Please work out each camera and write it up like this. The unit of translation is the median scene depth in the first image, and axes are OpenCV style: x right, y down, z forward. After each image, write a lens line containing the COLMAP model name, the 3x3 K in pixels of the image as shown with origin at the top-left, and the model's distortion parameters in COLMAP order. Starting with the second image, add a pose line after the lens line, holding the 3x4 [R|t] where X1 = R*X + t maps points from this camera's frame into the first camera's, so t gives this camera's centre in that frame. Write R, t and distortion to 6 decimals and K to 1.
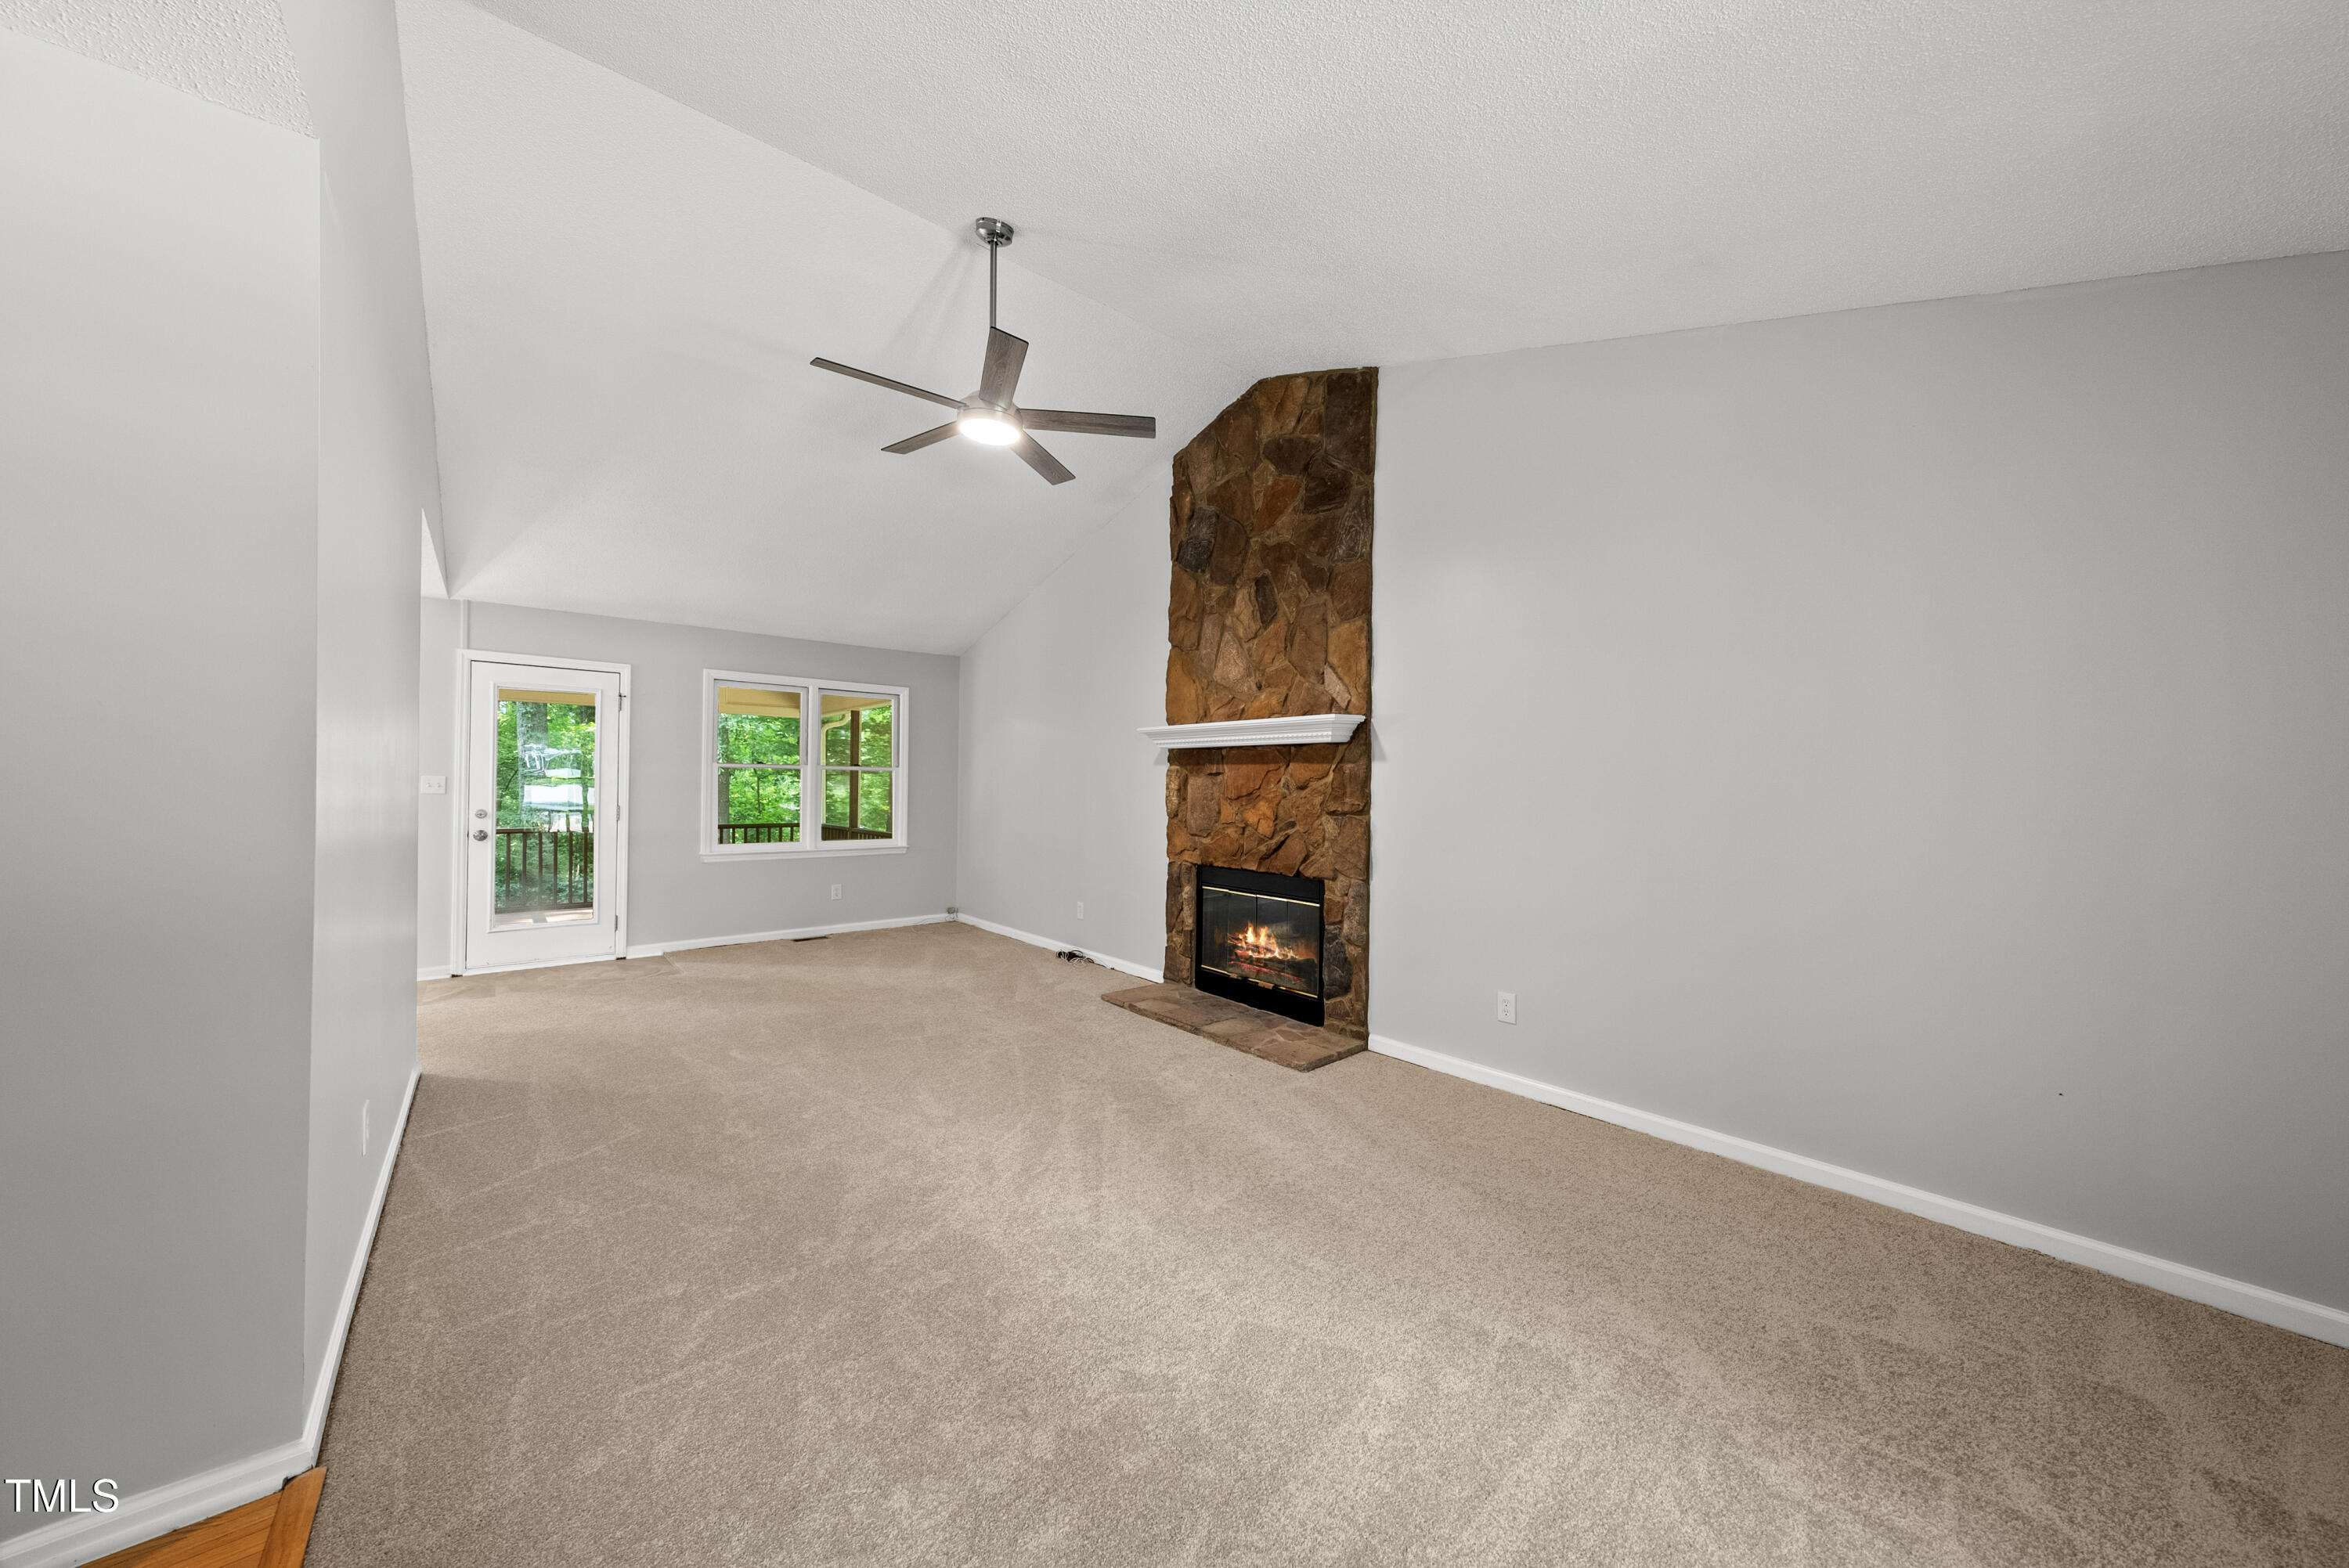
lens RADIAL K [[806.6, 0, 1176.0], [0, 806.6, 780.5], [0, 0, 1]] dist [-0.008620, -0.000225]
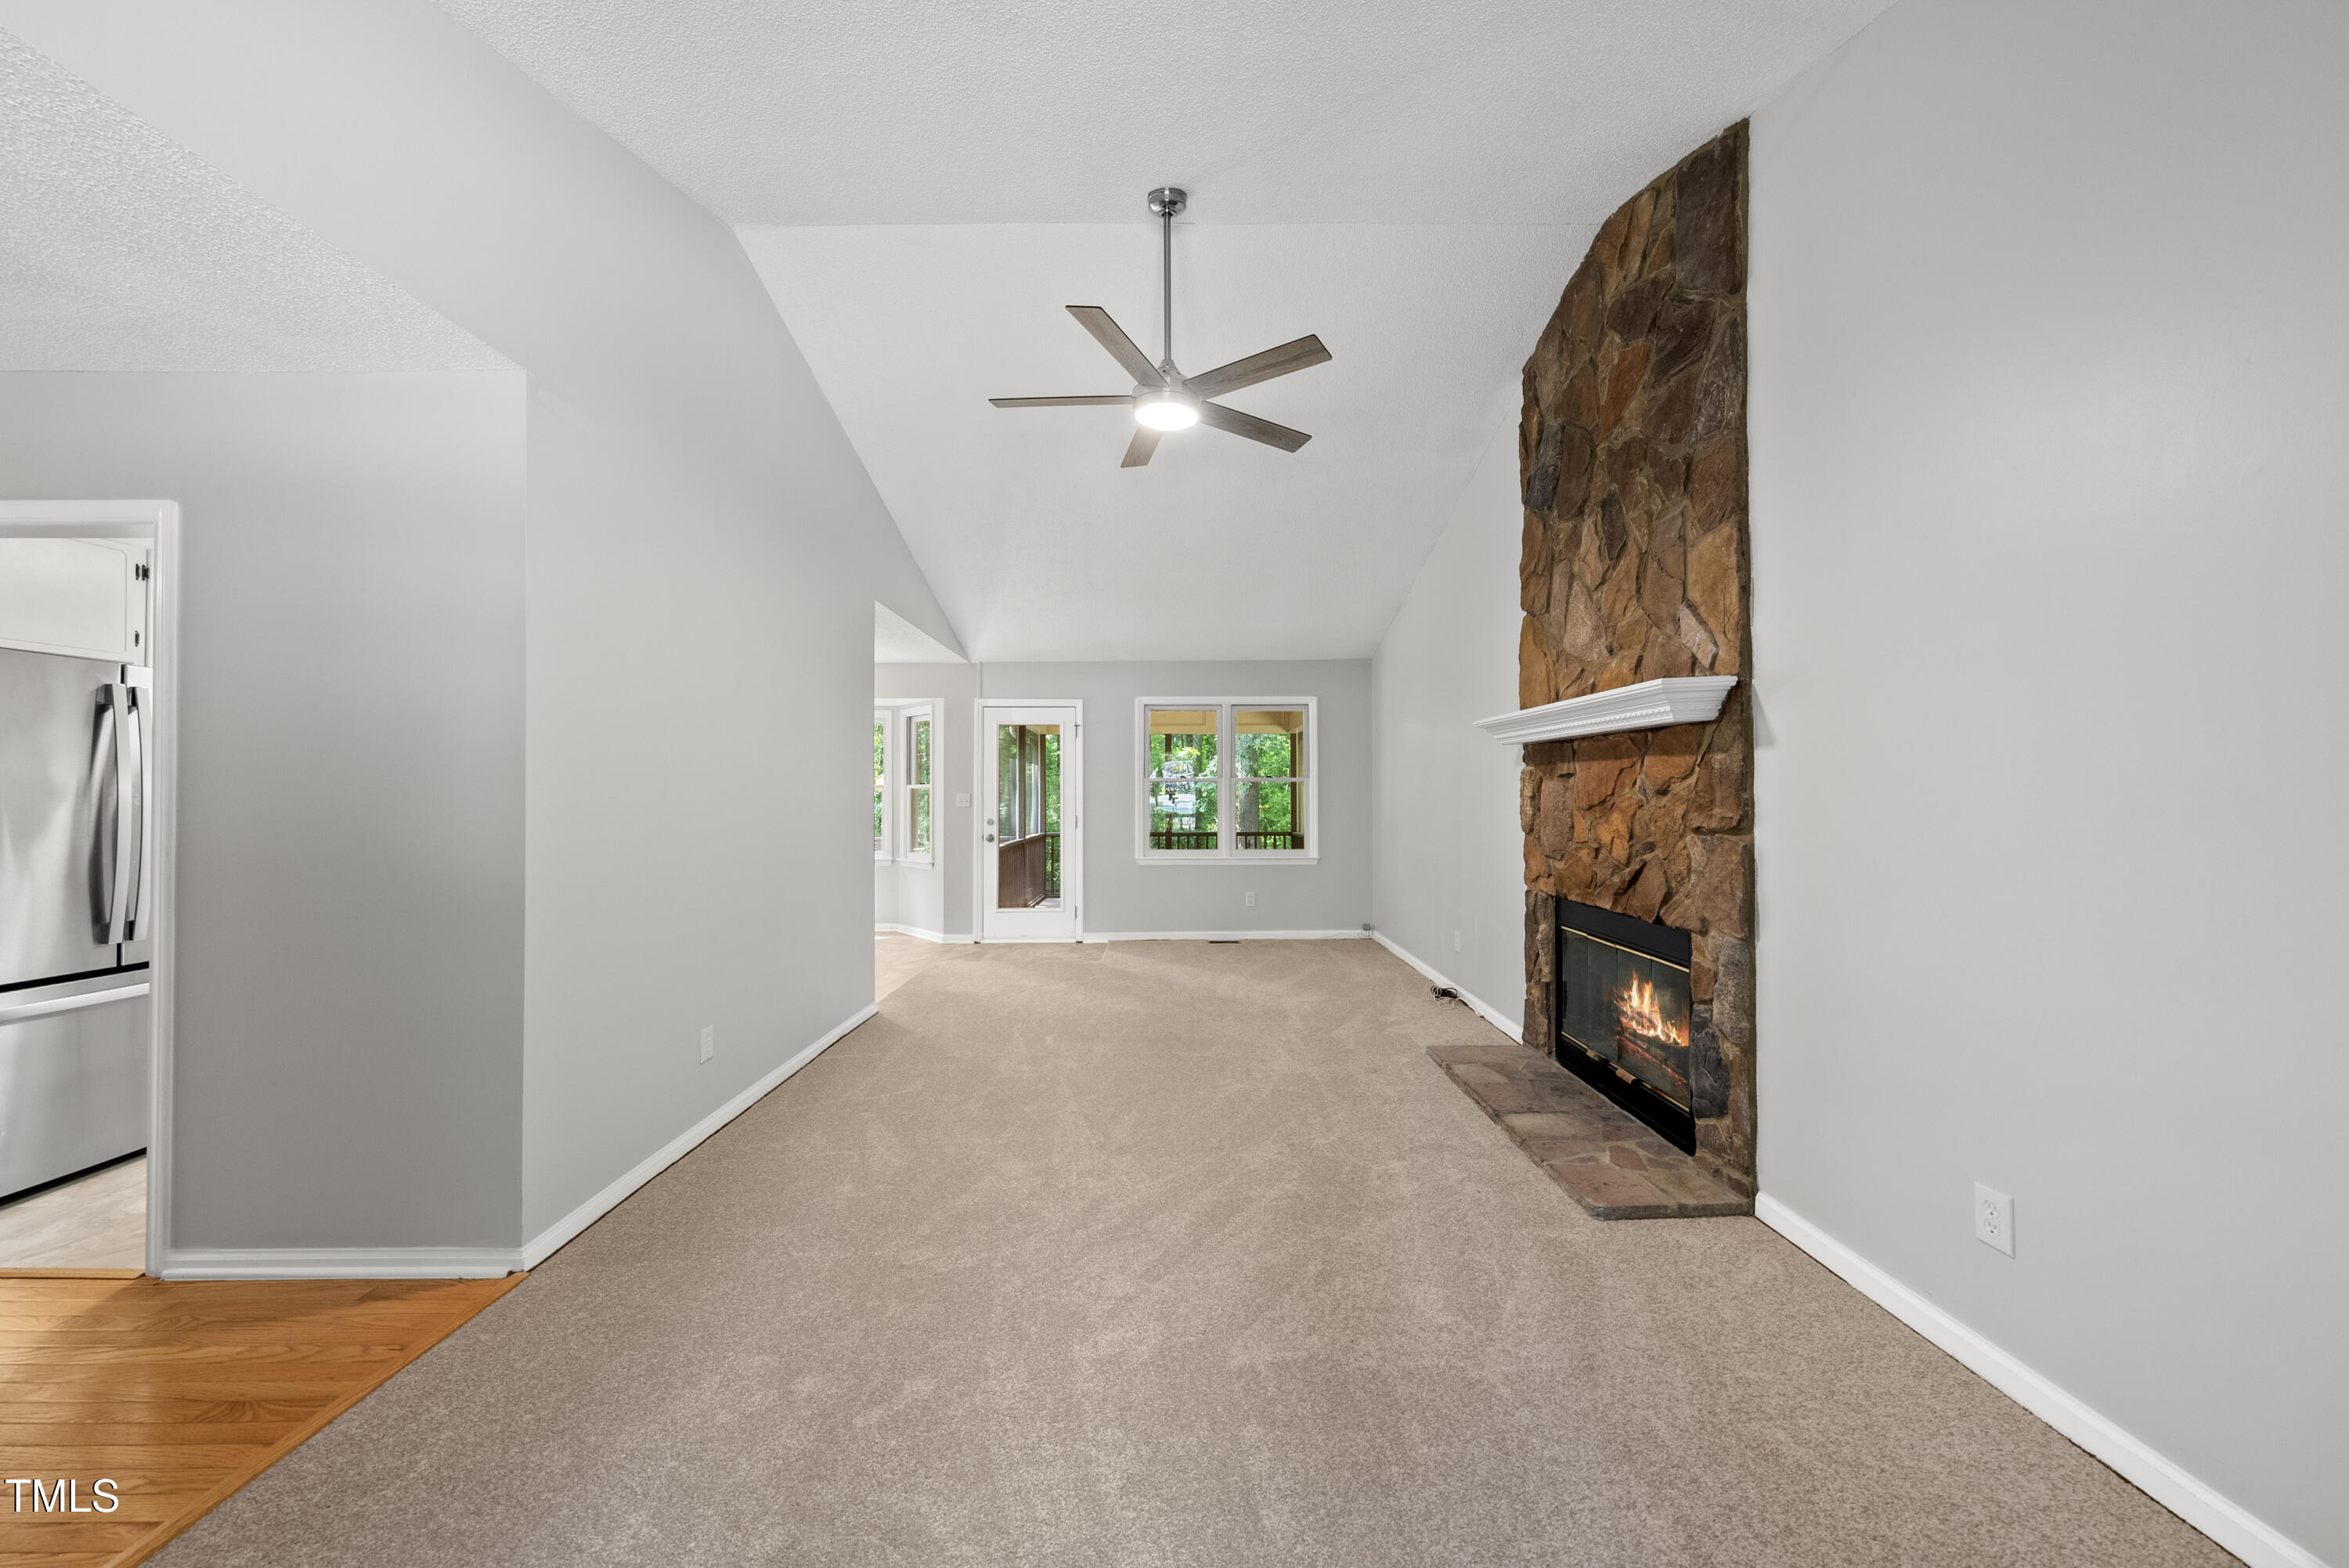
lens RADIAL K [[806.6, 0, 1175.1], [0, 806.6, 781.3], [0, 0, 1]] dist [-0.008620, -0.000225]
pose [[0.764159, -0.024726, -0.644554, 0.274391], [0.017465, 0.999692, -0.017644, 0.004612], [0.644792, 0.002226, 0.764355, 0.221445]]
